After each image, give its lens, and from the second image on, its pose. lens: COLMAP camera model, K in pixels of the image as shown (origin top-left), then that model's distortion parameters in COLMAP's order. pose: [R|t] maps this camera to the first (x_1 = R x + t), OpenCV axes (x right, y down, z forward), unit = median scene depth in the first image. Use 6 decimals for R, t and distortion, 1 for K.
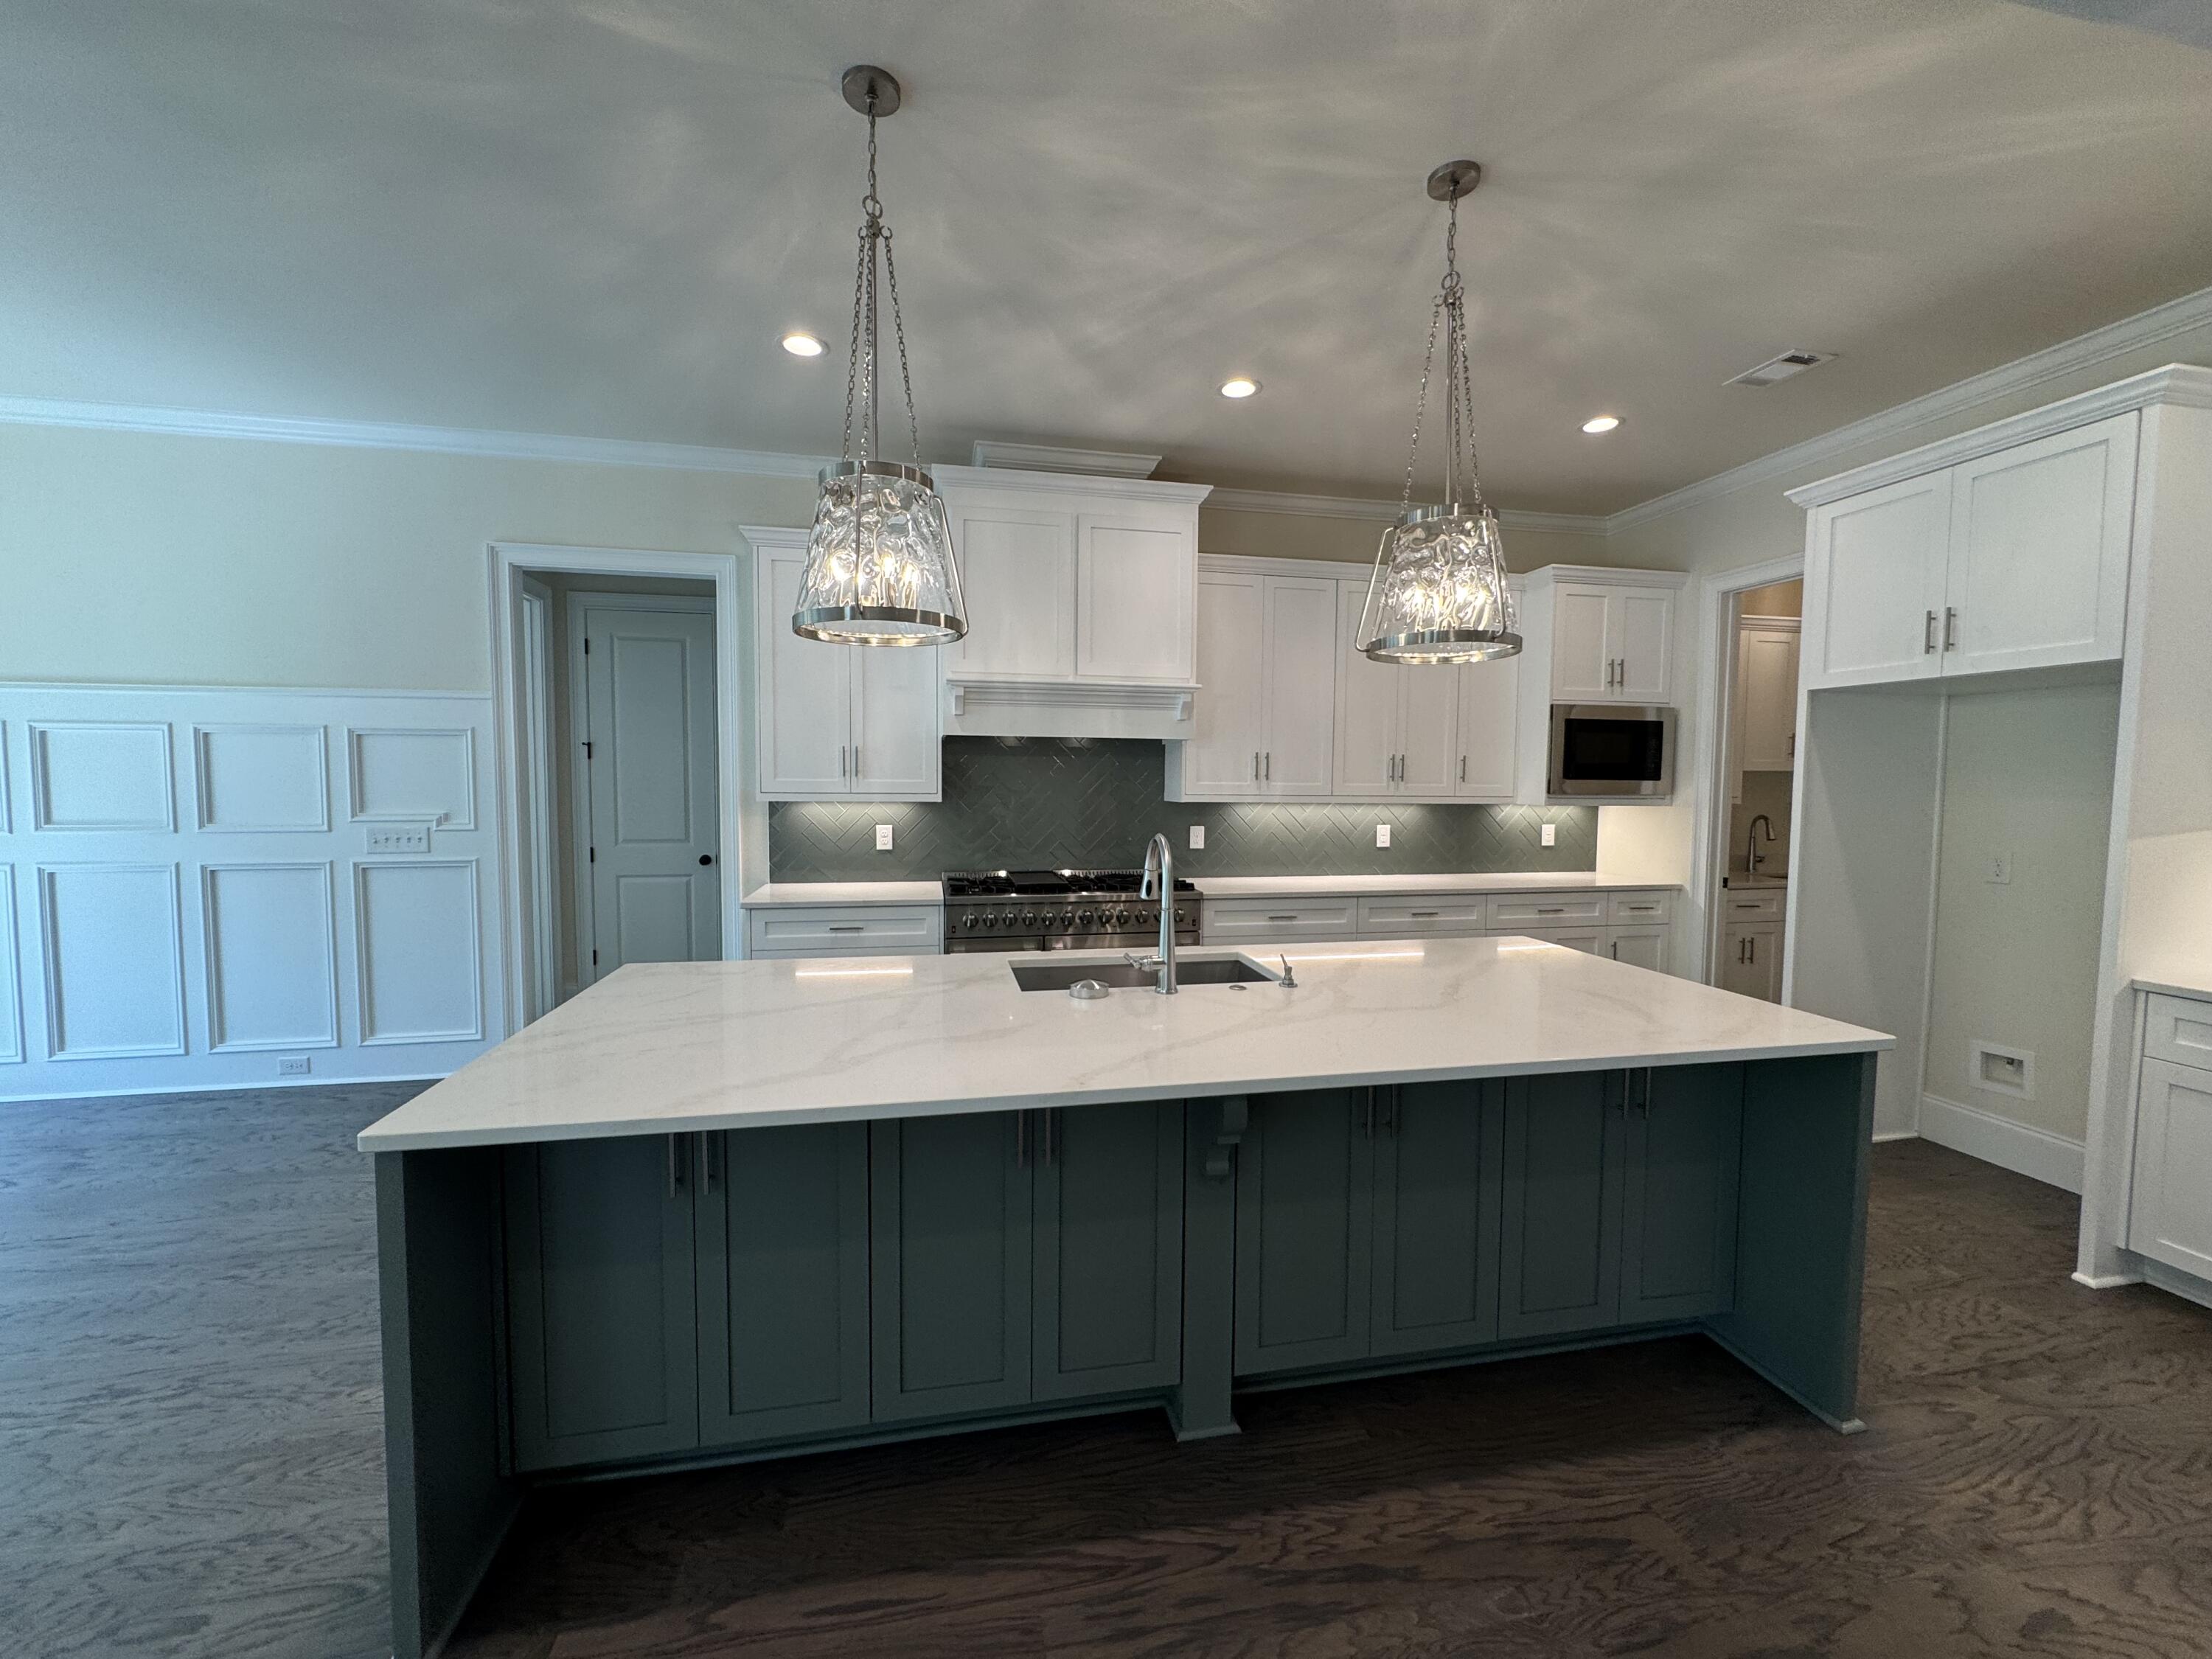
lens RADIAL K [[875.3, 0, 1108.1], [0, 875.3, 828.0], [0, 0, 1]] dist [-0.003665, 0.000513]
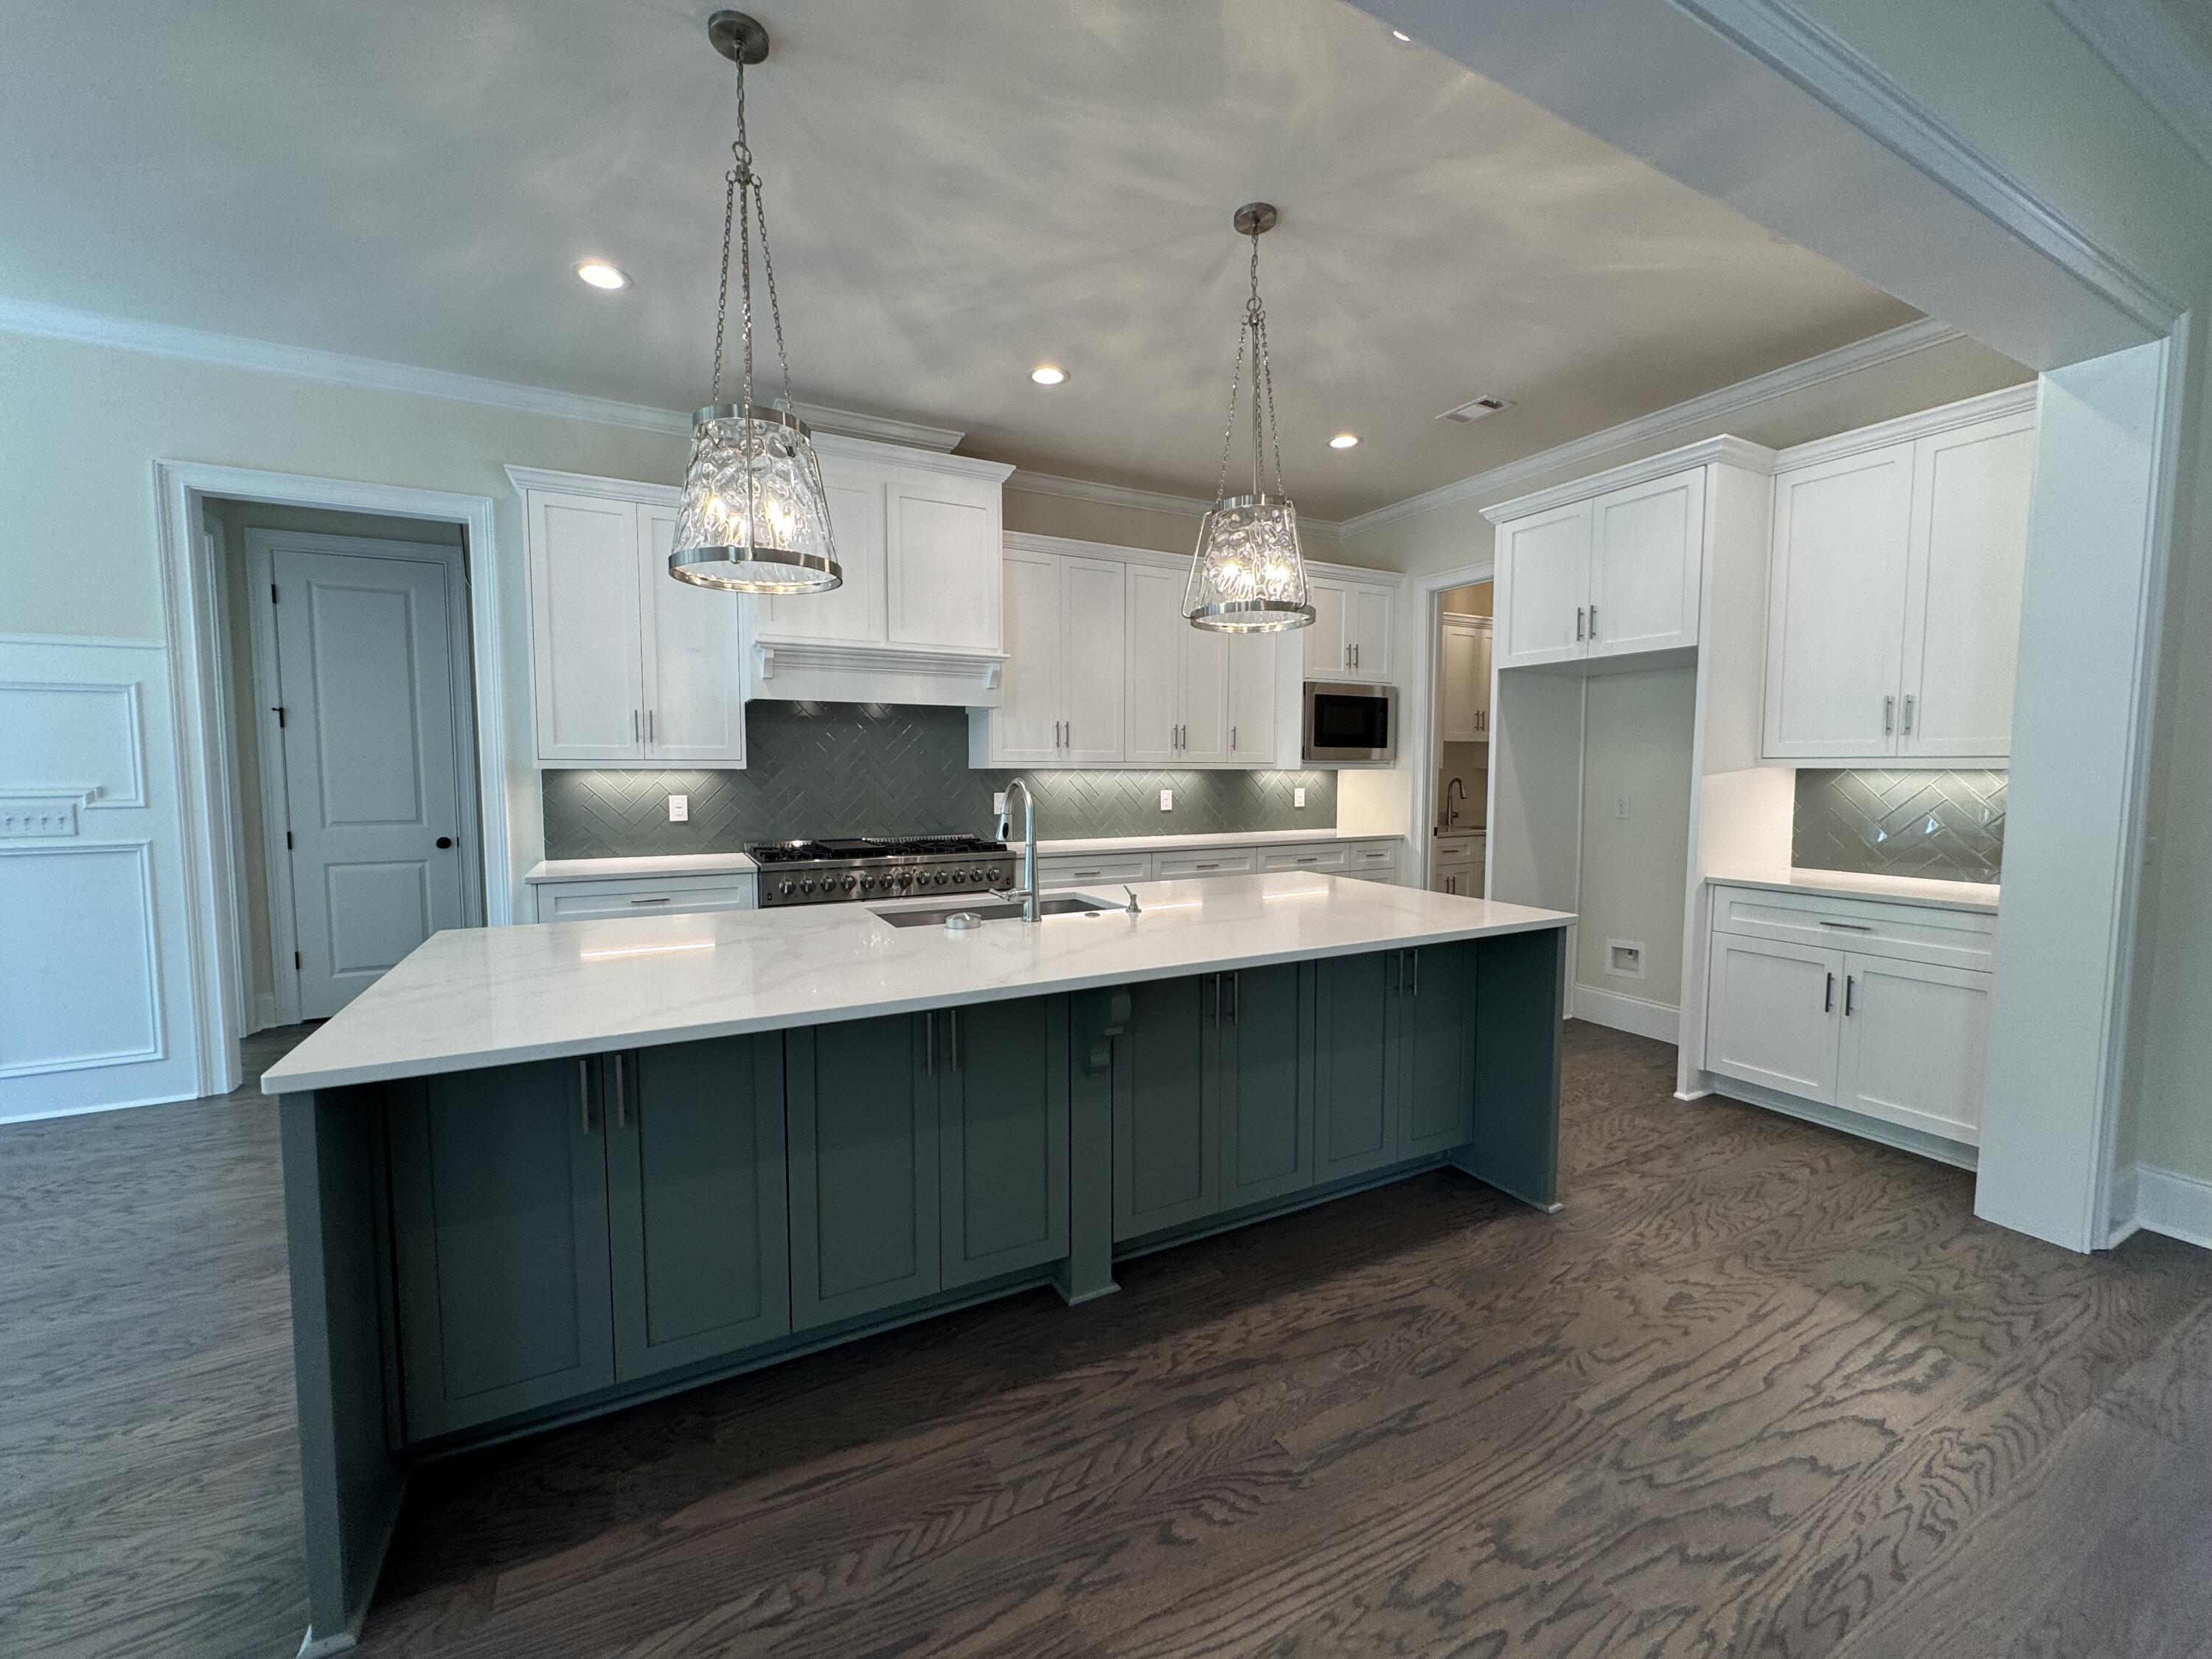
lens RADIAL K [[875.3, 0, 1103.4], [0, 875.3, 829.2], [0, 0, 1]] dist [-0.003665, 0.000513]
pose [[0.960364, -0.027803, 0.277359, -0.134281], [0.024313, 0.999576, 0.016015, 0.051715], [-0.277687, -0.008637, 0.960633, -0.073809]]
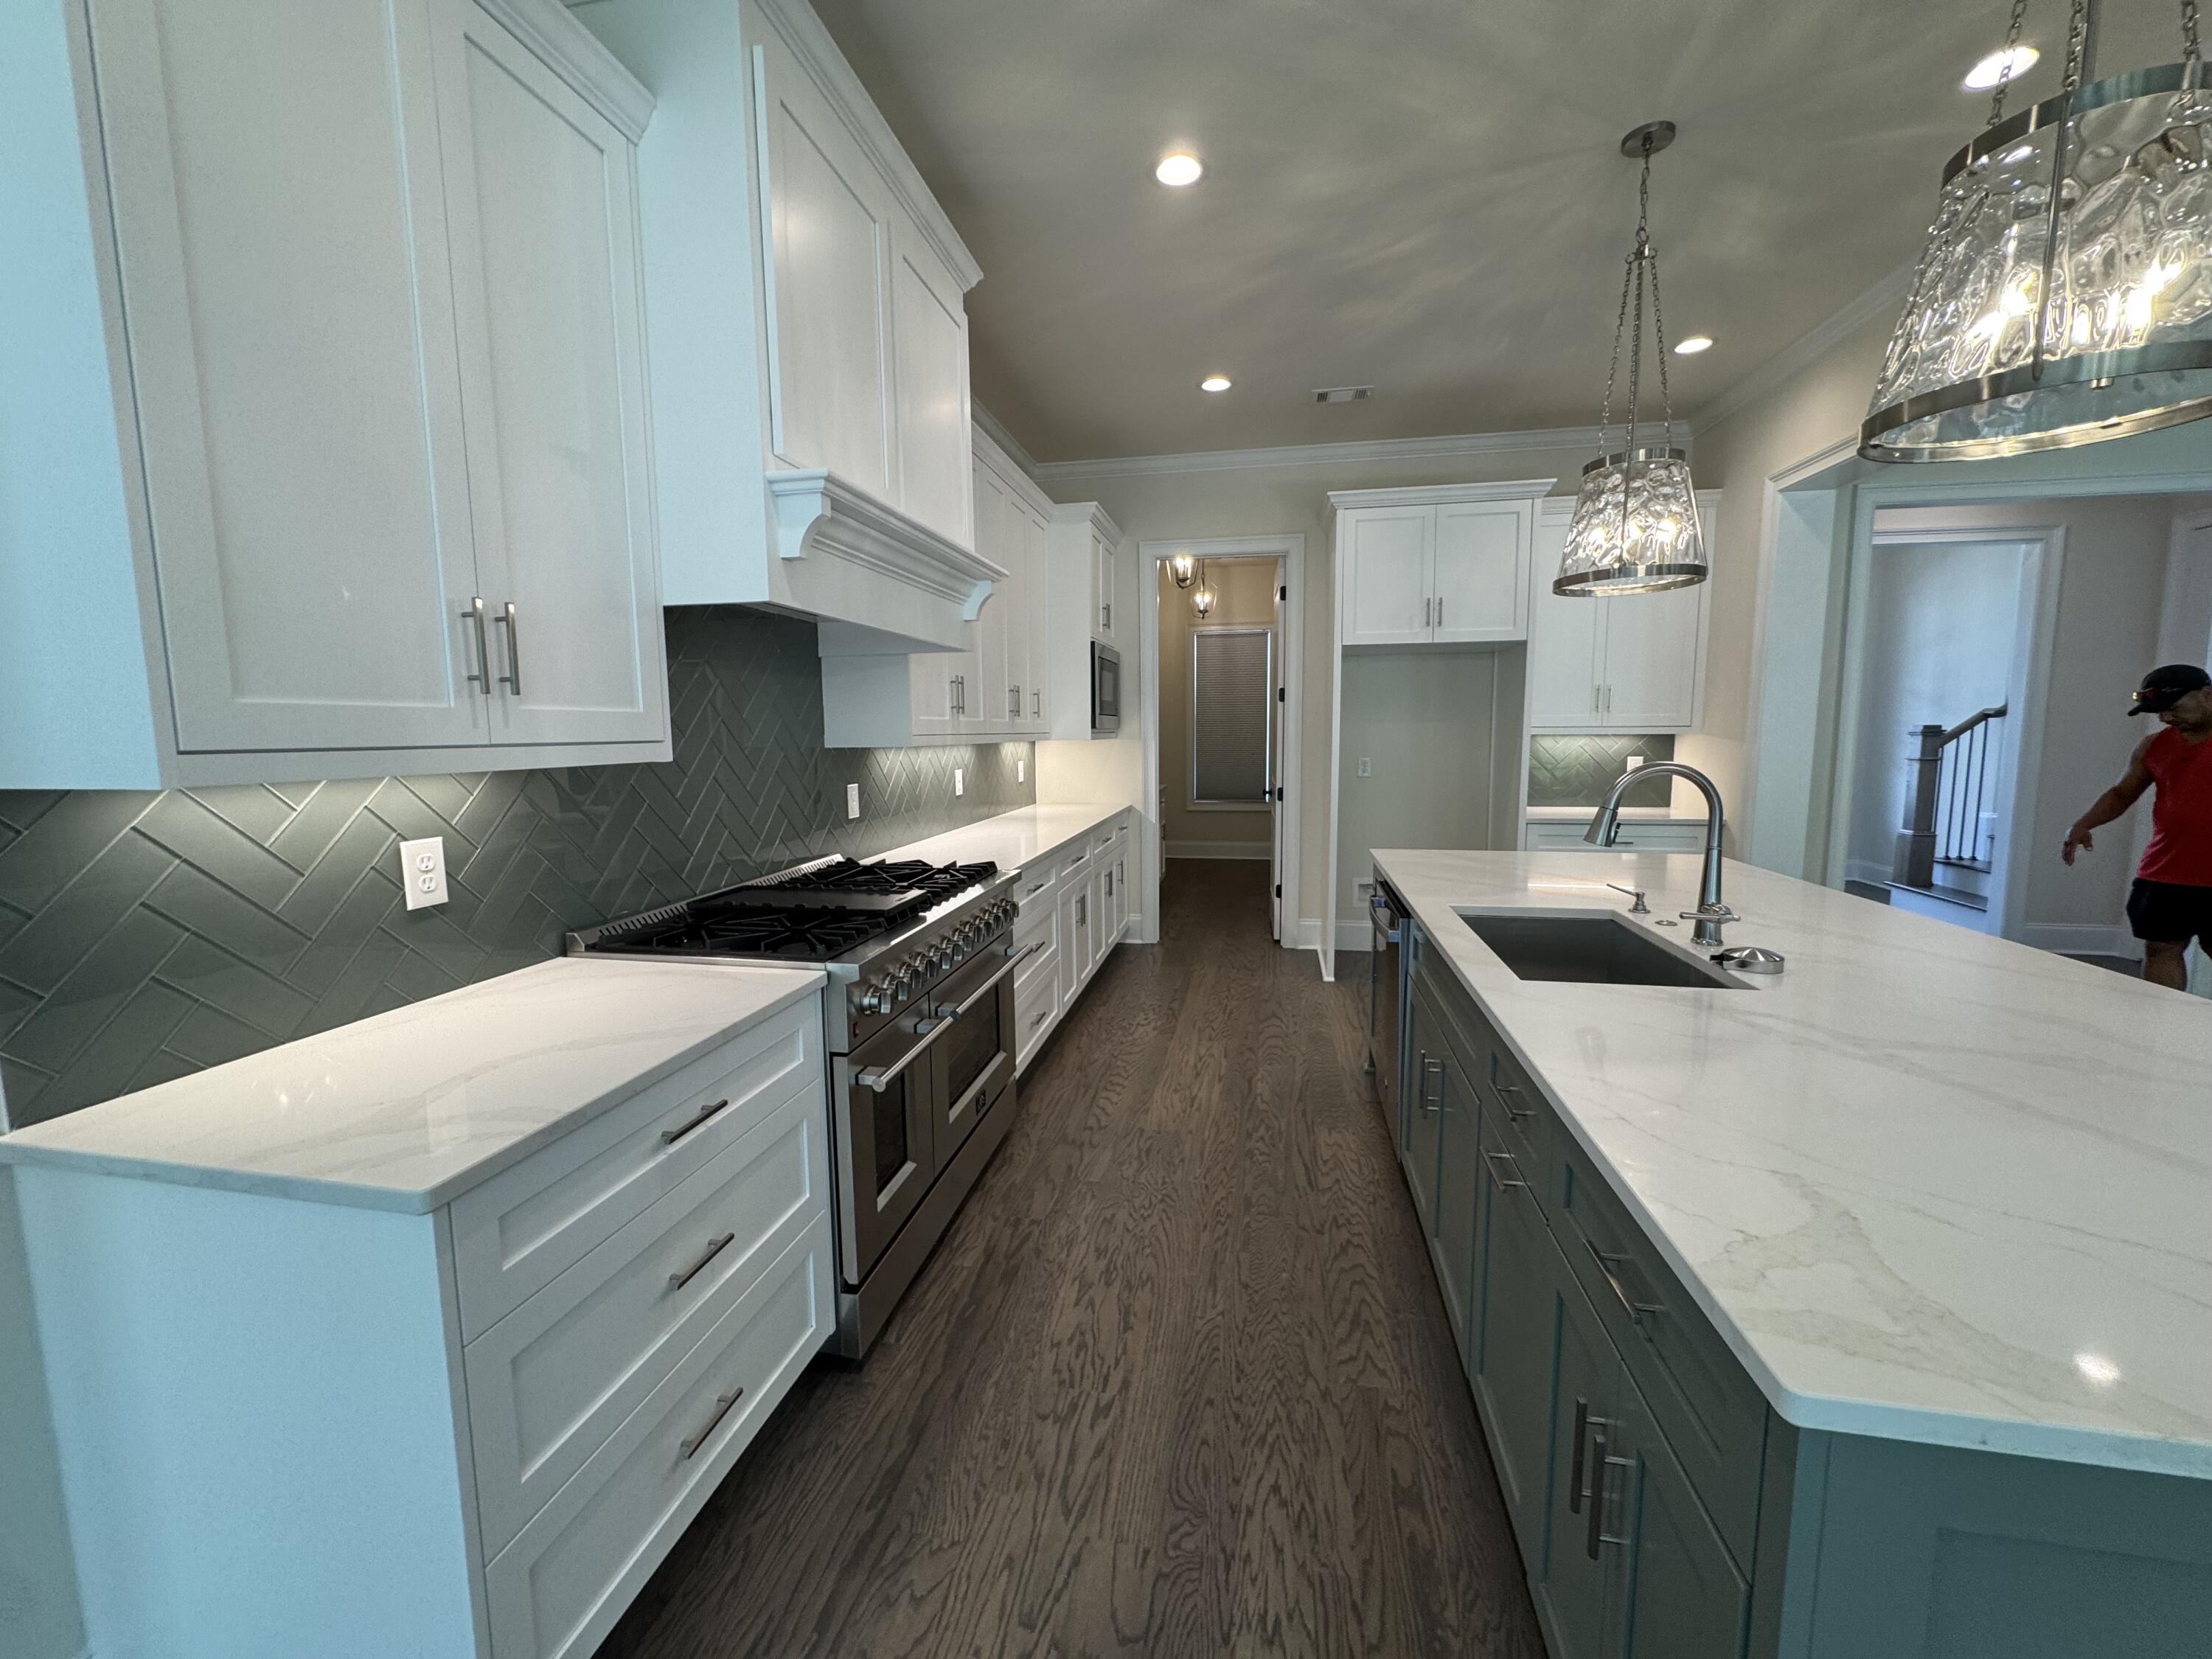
lens RADIAL K [[875.3, 0, 1089.6], [0, 875.3, 824.0], [0, 0, 1]] dist [-0.003665, 0.000513]
pose [[0.394900, -0.111730, 0.911905, -0.829056], [0.064002, 0.993512, 0.094013, -0.044038], [-0.916492, 0.021239, 0.399488, 1.073732]]
